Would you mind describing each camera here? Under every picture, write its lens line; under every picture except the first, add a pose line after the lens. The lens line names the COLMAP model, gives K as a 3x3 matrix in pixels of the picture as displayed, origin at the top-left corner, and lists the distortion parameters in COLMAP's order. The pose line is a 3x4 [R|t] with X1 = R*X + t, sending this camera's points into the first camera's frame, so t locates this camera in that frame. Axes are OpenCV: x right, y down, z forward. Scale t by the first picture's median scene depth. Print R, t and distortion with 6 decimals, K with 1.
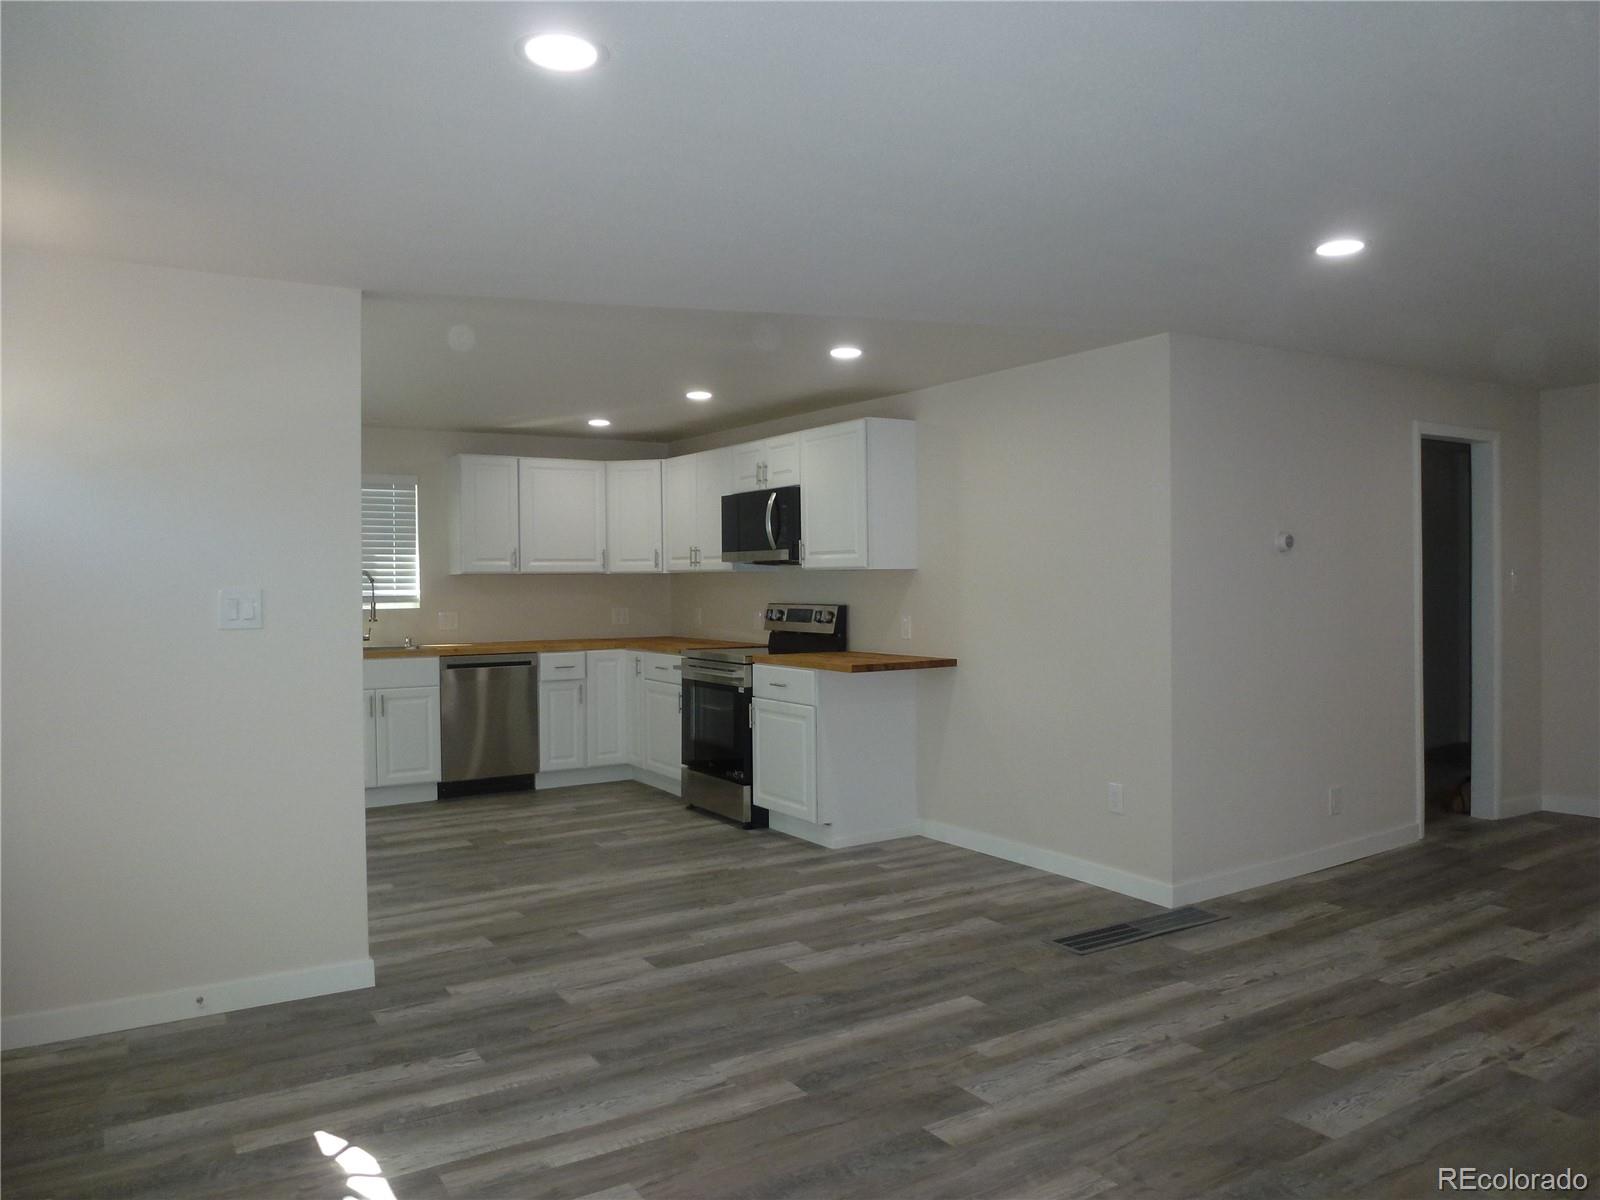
lens RADIAL K [[1149.2, 0, 800.0], [0, 1149.2, 600.0], [0, 0, 1]] dist [-0.071138, 0.025076]
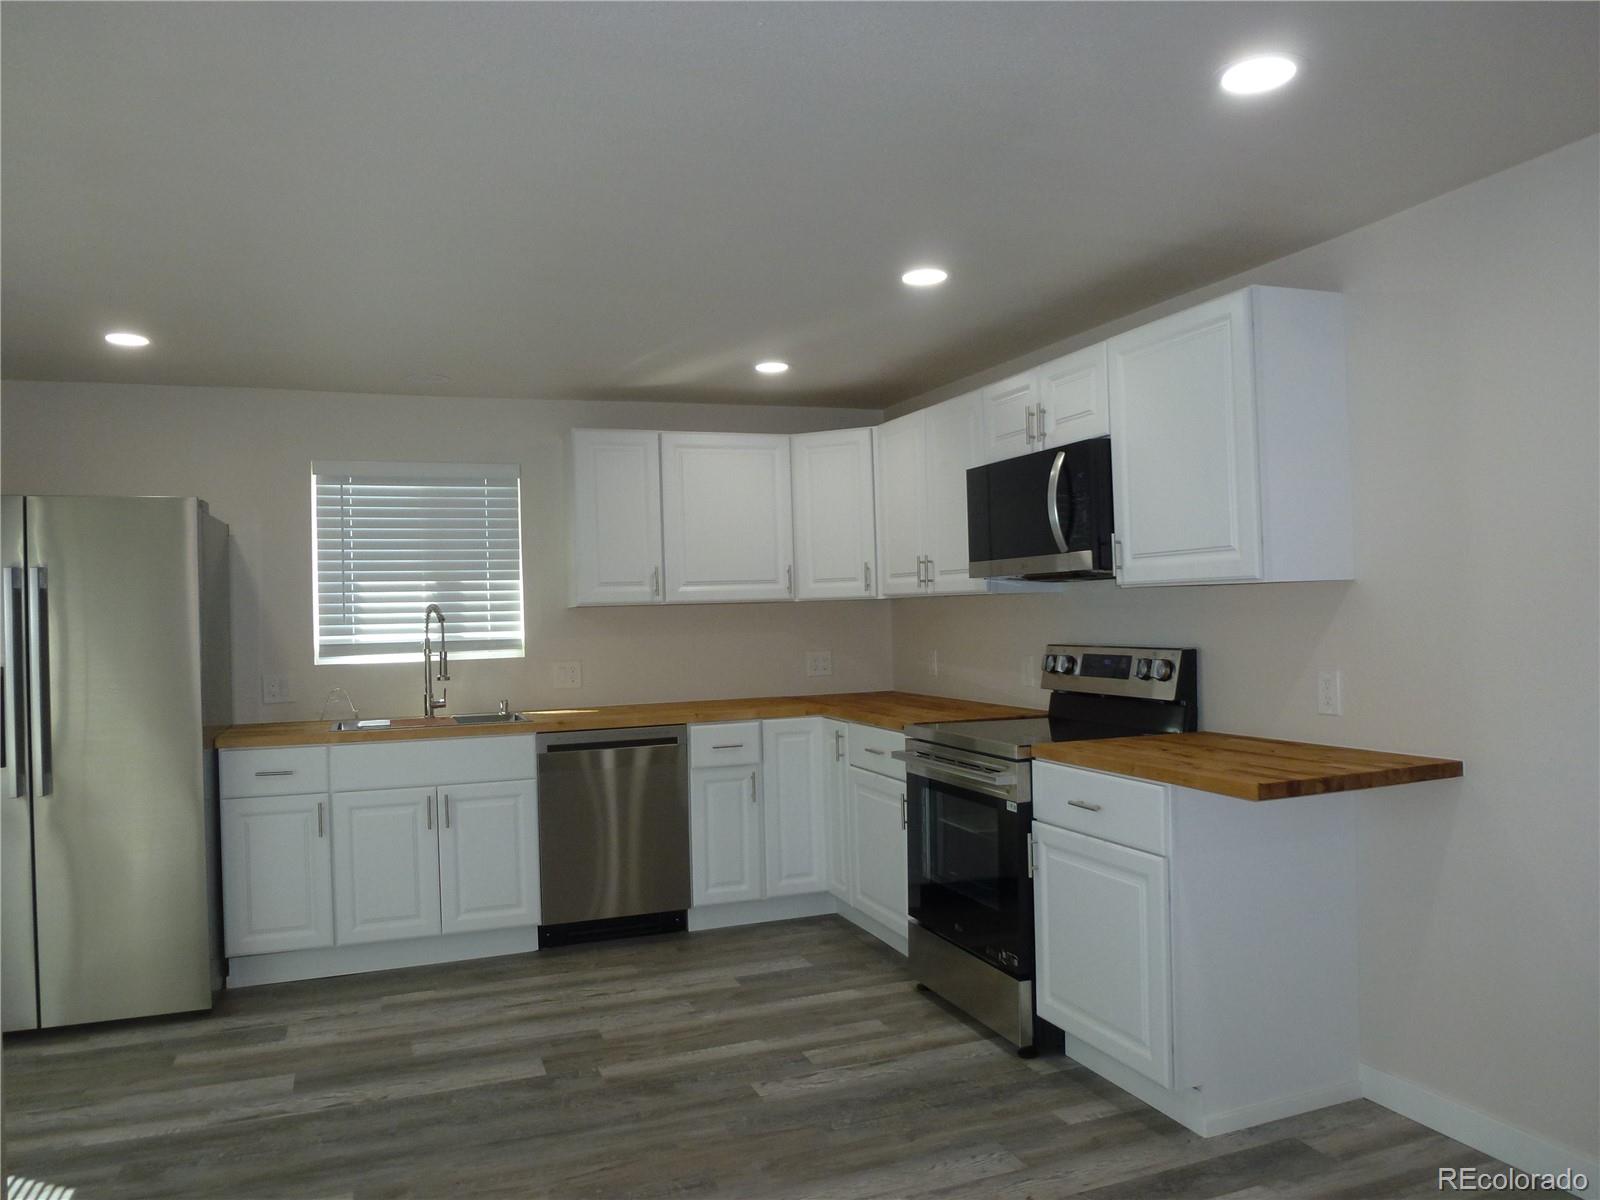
lens RADIAL K [[1149.2, 0, 800.0], [0, 1149.2, 600.0], [0, 0, 1]] dist [-0.071138, 0.025076]
pose [[0.978877, -0.021631, -0.203305, -0.032931], [0.017017, 0.999557, -0.024416, -0.008375], [0.203743, 0.020441, 0.978811, 0.392205]]
